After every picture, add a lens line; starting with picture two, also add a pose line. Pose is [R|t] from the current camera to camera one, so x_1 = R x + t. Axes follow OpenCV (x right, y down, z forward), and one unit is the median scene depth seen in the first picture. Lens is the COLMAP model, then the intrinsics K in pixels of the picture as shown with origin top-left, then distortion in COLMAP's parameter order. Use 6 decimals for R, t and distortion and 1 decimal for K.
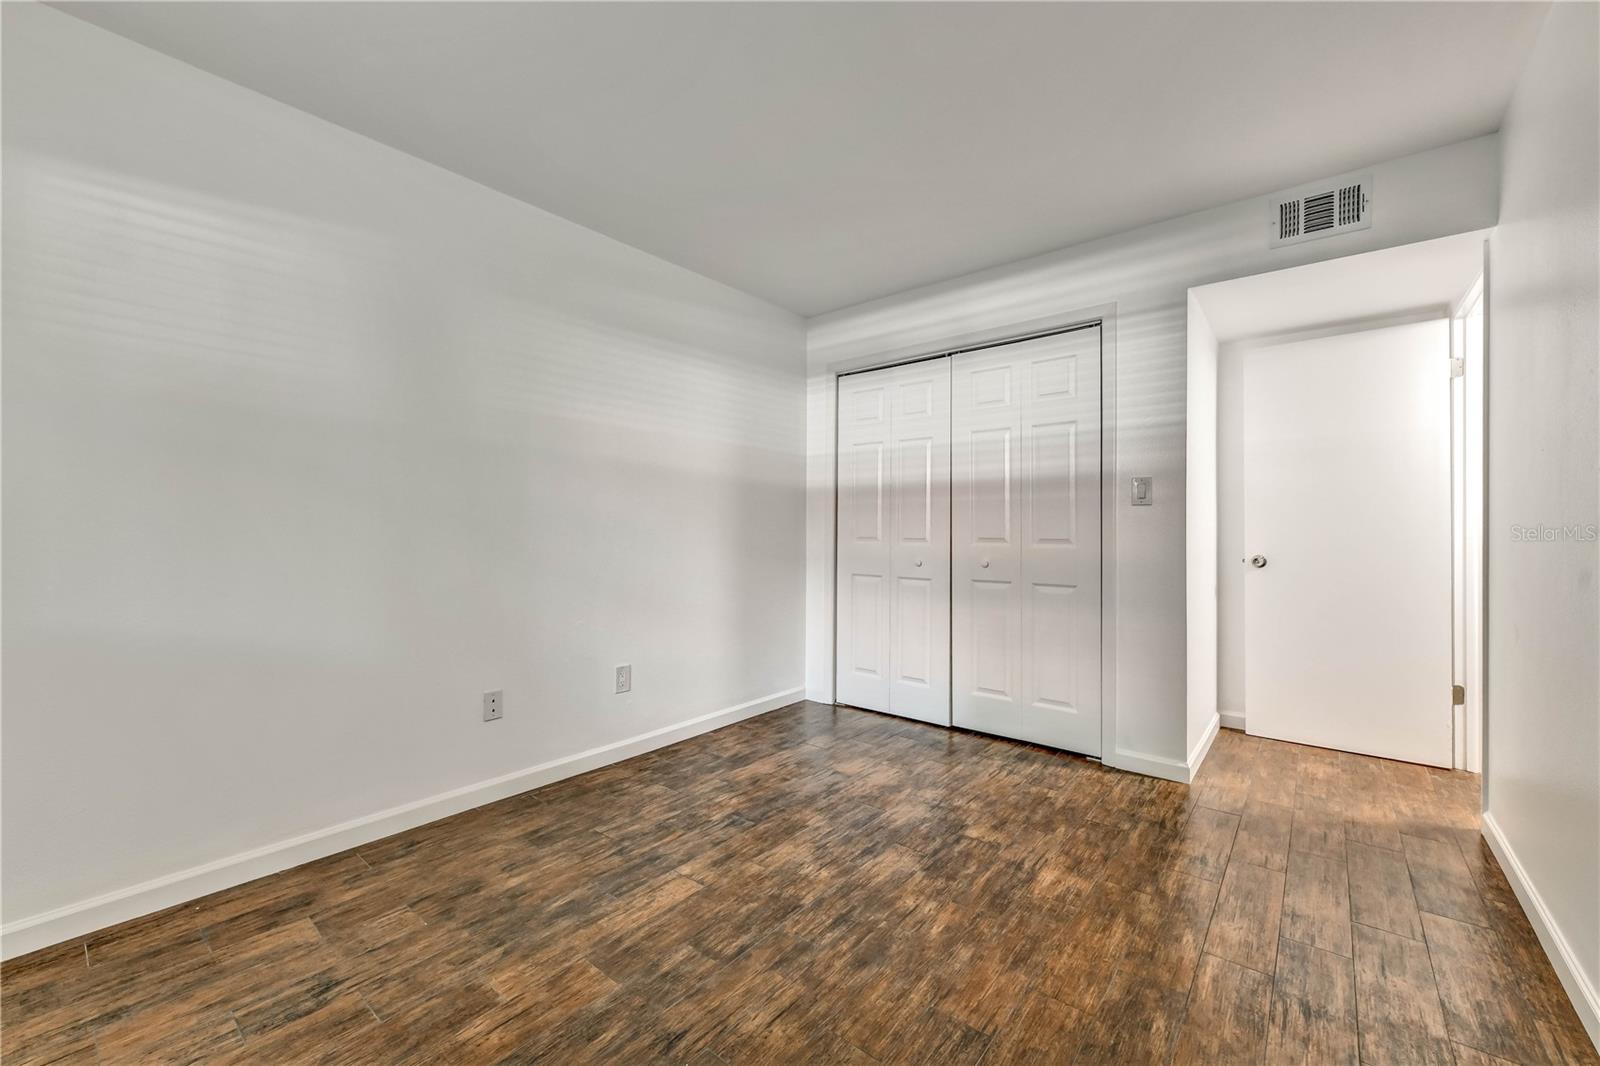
lens RADIAL K [[635.1, 0, 799.5], [0, 635.1, 542.1], [0, 0, 1]] dist [0.000297, -0.000551]
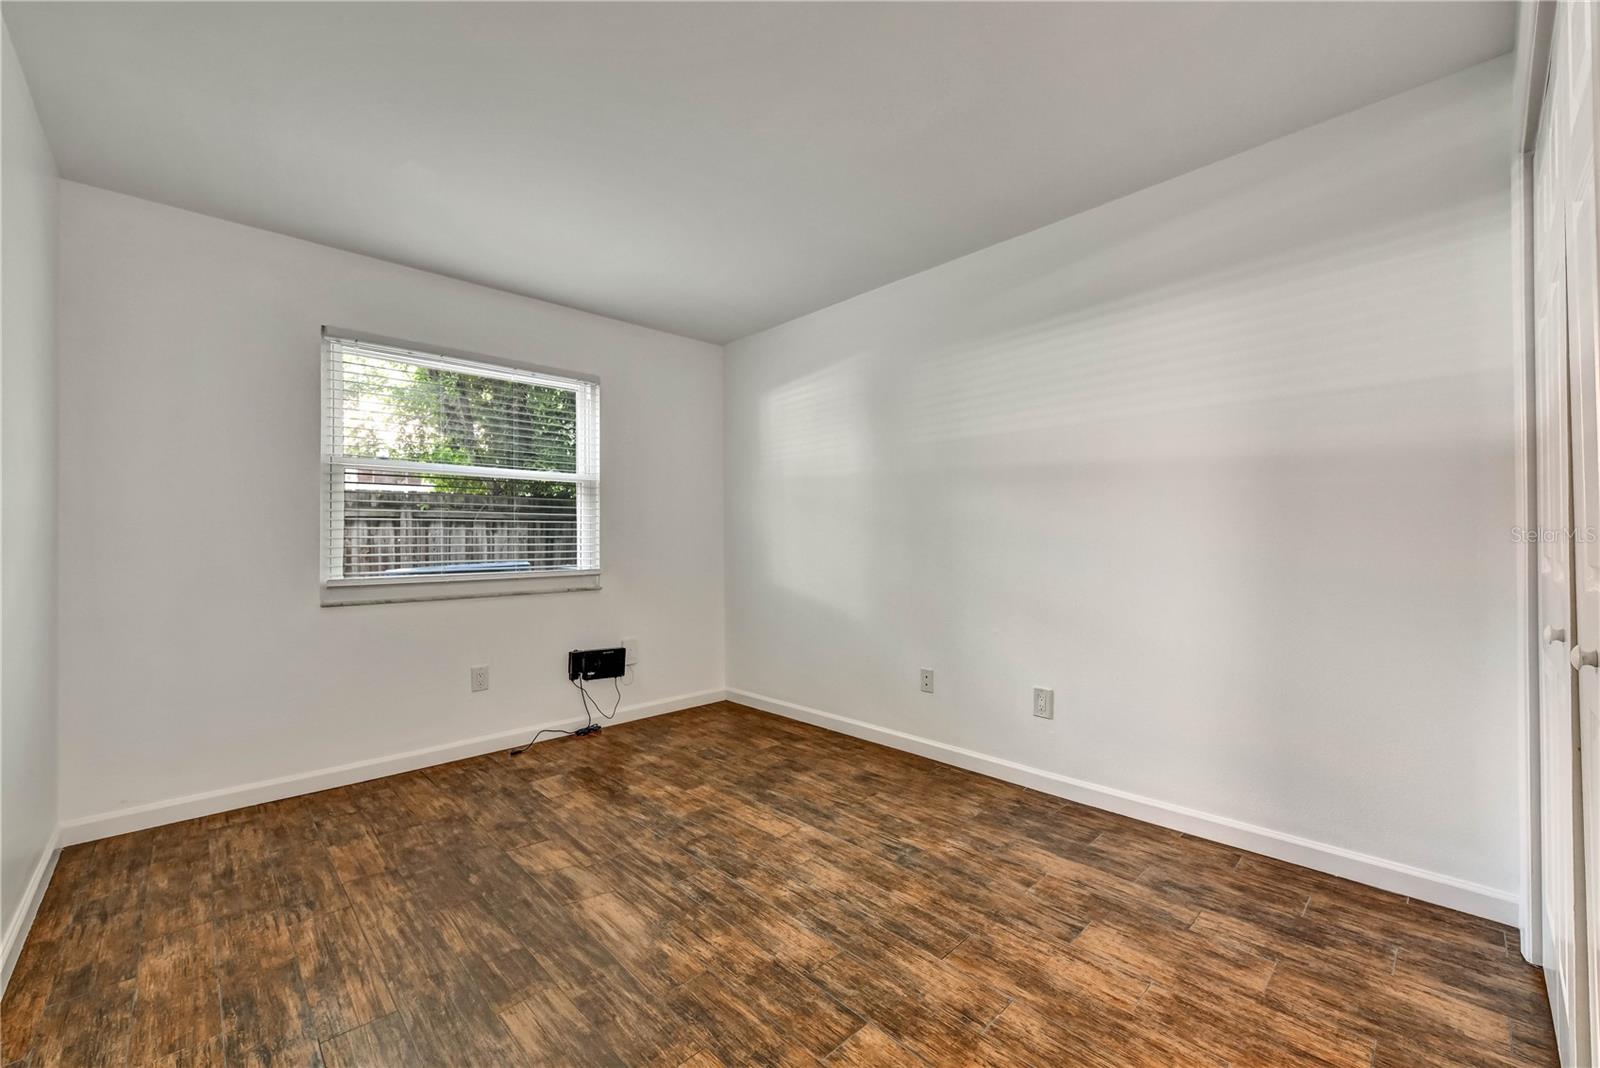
lens RADIAL K [[635.1, 0, 799.5], [0, 635.1, 543.1], [0, 0, 1]] dist [0.000297, -0.000551]
pose [[-0.112396, 0.005374, -0.993649, 0.880282], [-0.014374, 0.999872, 0.007034, -0.022603], [0.993560, 0.015074, -0.112304, 0.982606]]
